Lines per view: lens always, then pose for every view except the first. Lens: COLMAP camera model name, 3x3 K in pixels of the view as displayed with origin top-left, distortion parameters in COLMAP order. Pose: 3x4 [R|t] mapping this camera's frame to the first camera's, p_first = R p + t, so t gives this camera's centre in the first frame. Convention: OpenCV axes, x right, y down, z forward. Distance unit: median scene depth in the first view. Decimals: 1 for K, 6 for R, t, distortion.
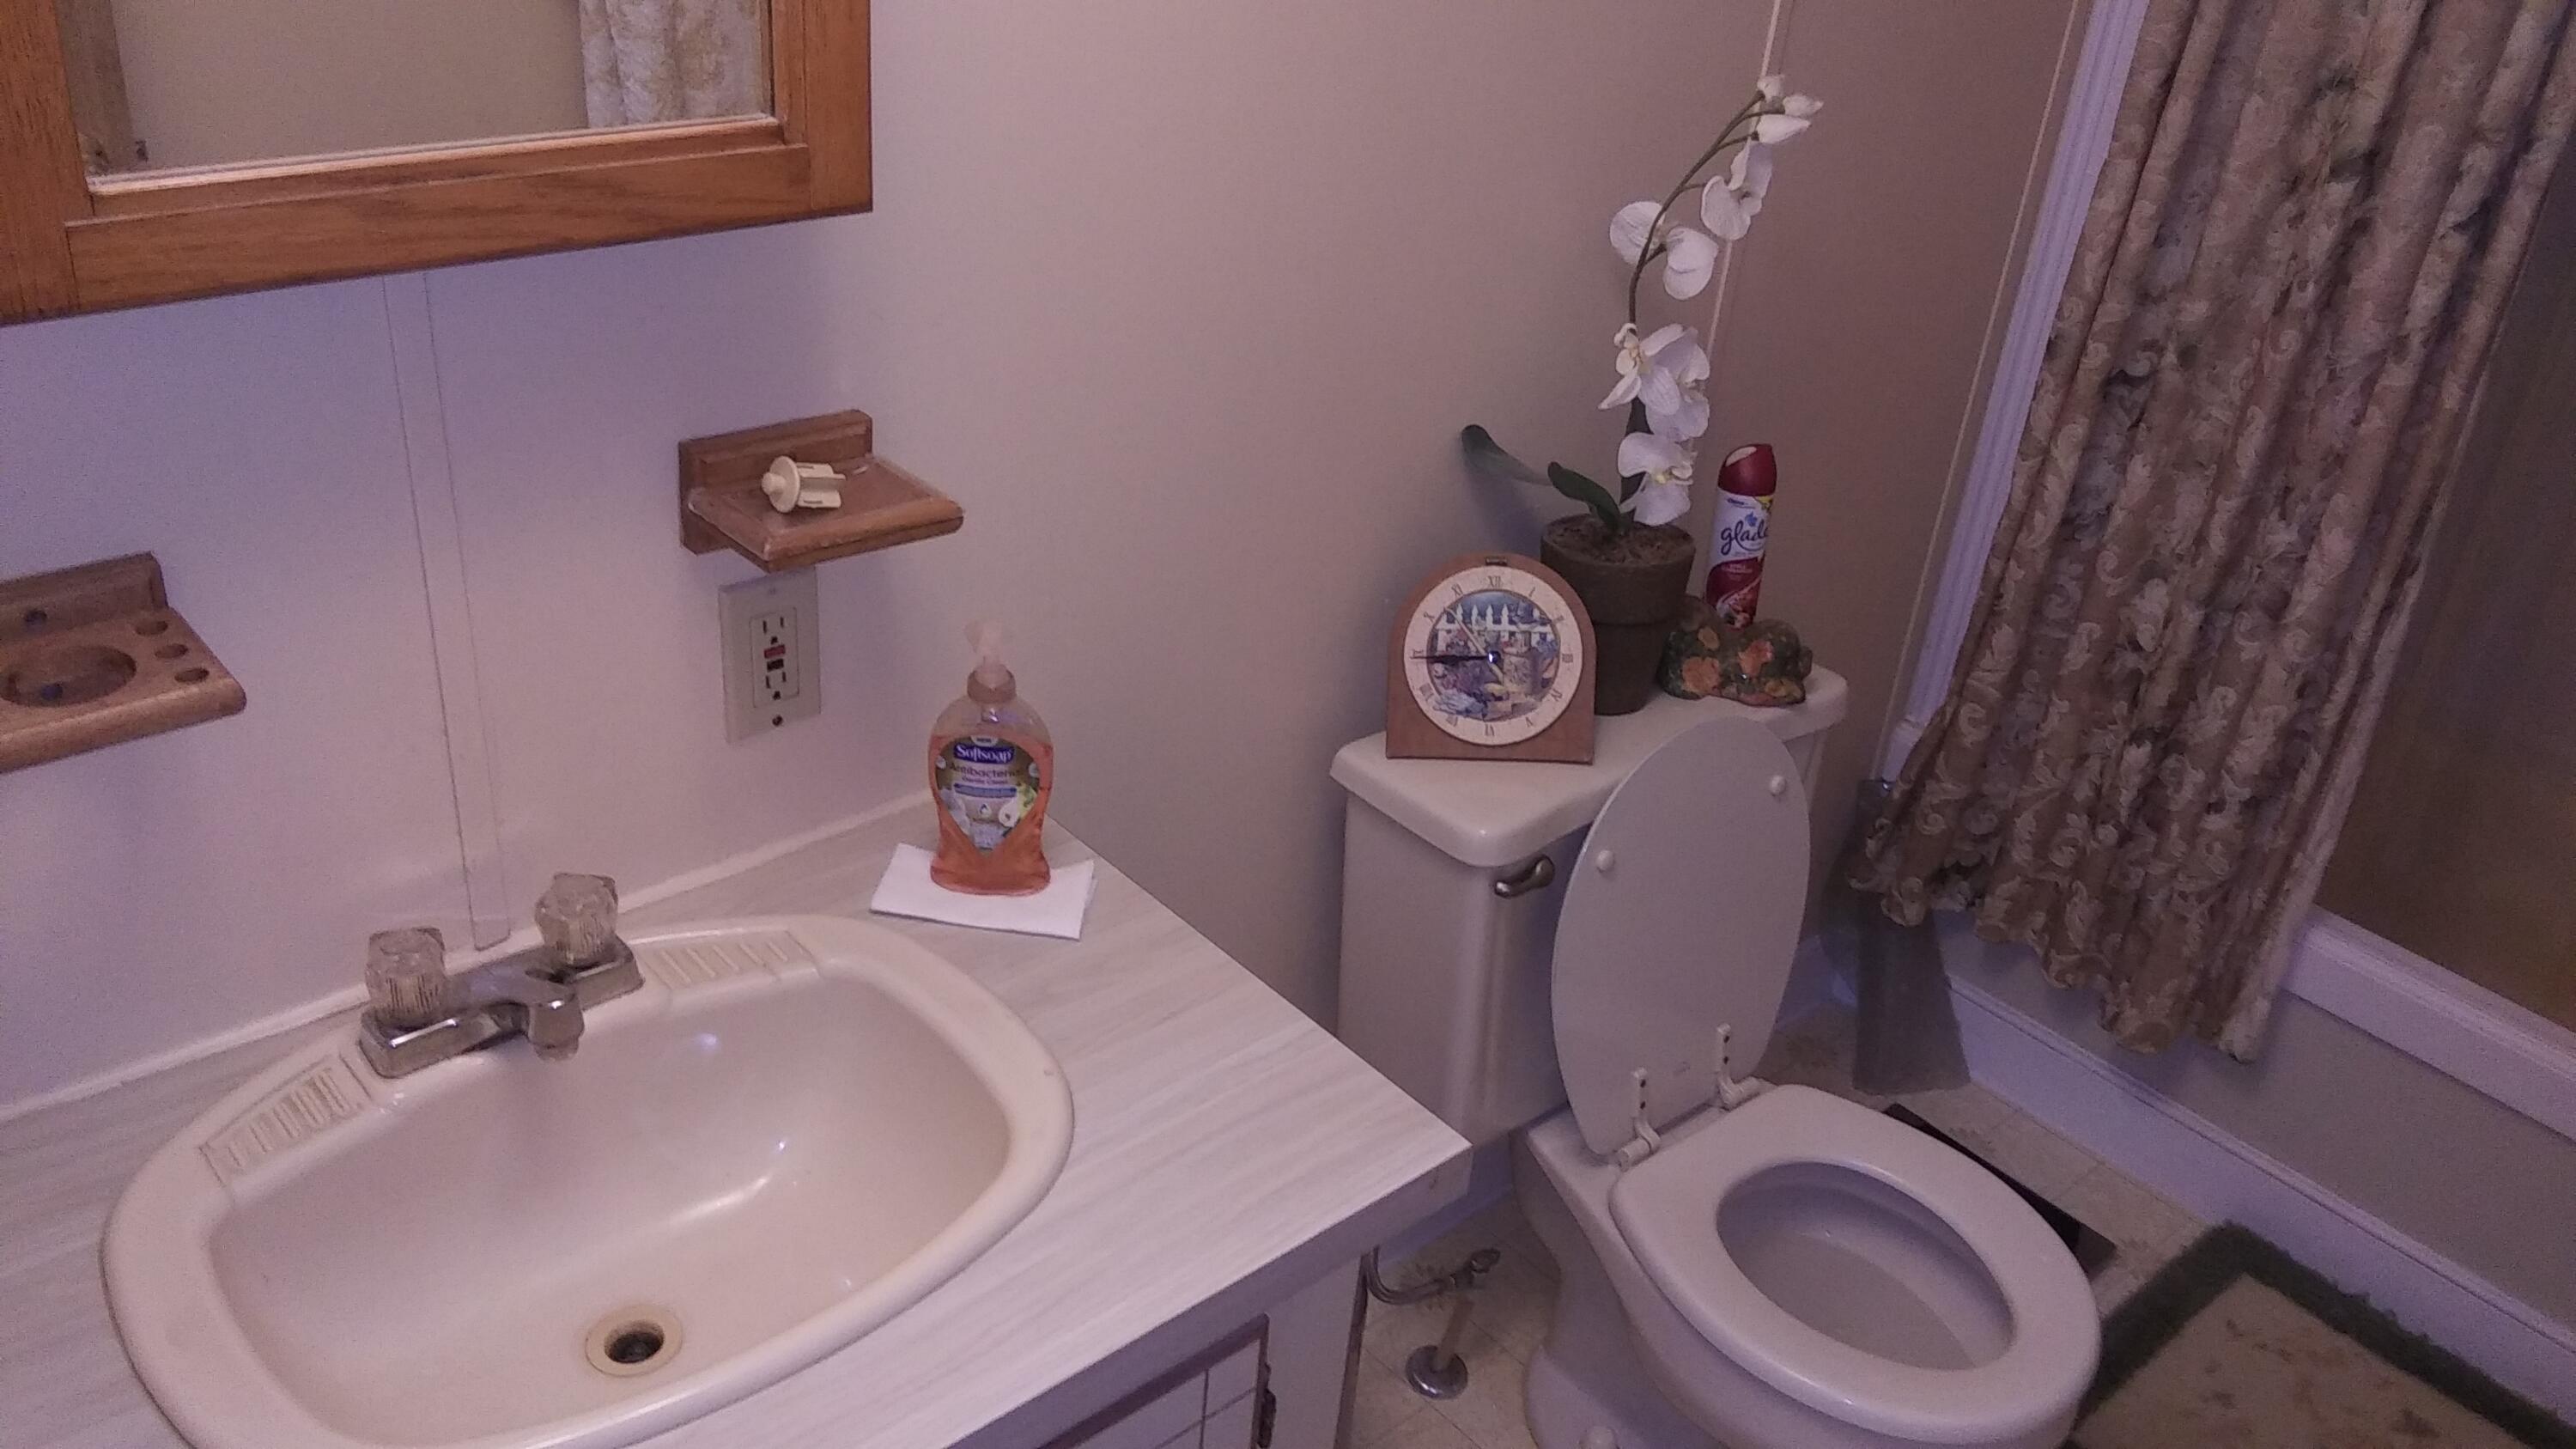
lens RADIAL K [[2075.2, 0, 1318.9], [0, 2075.2, 722.9], [0, 0, 1]] dist [0.078765, -0.135017]
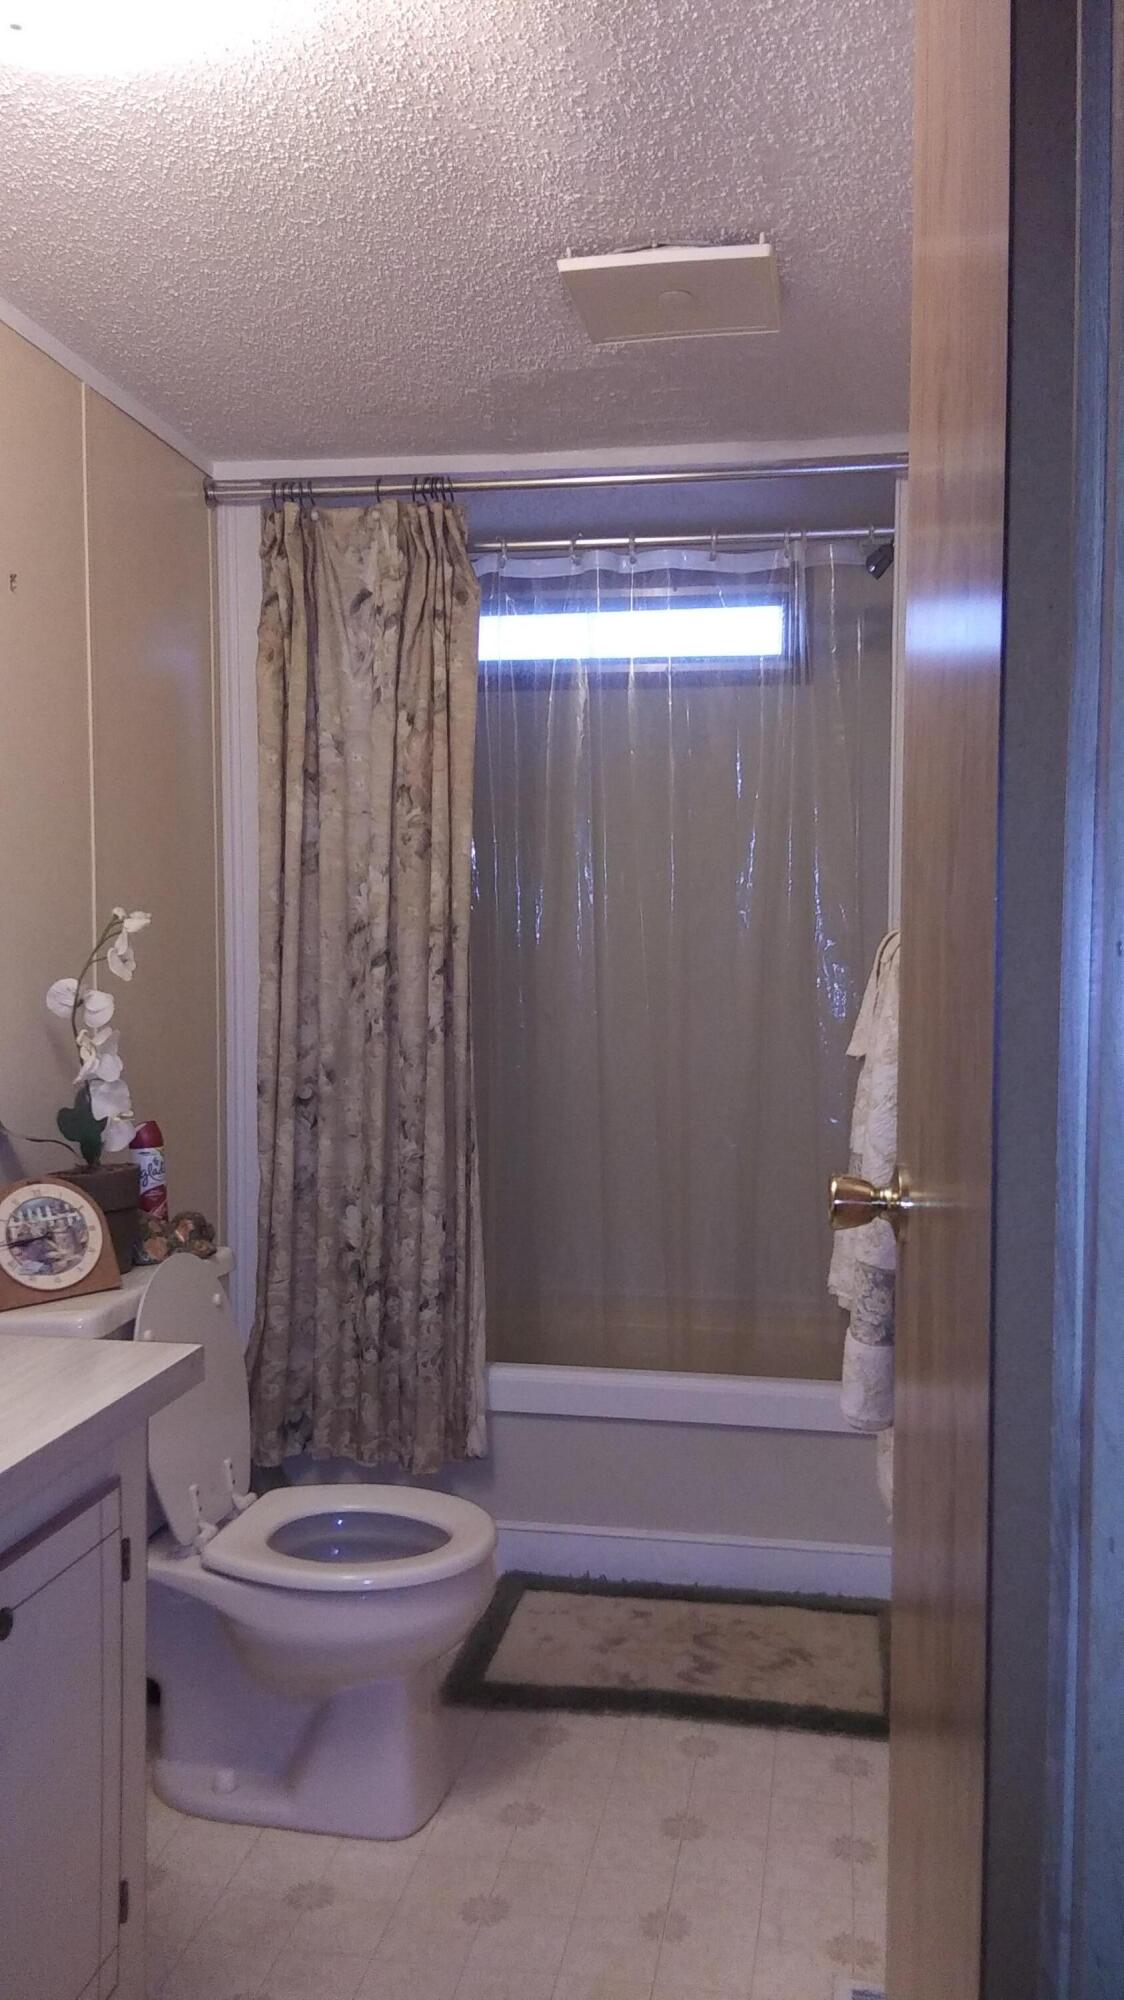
lens RADIAL K [[1610.9, 0, 572.2], [0, 1610.9, 1035.5], [0, 0, 1]] dist [0.078765, -0.135017]
pose [[0.781988, -0.125645, 0.610499, -0.295763], [0.364006, 0.887146, -0.283674, 0.285212], [-0.505959, 0.444055, 0.739473, -0.187110]]
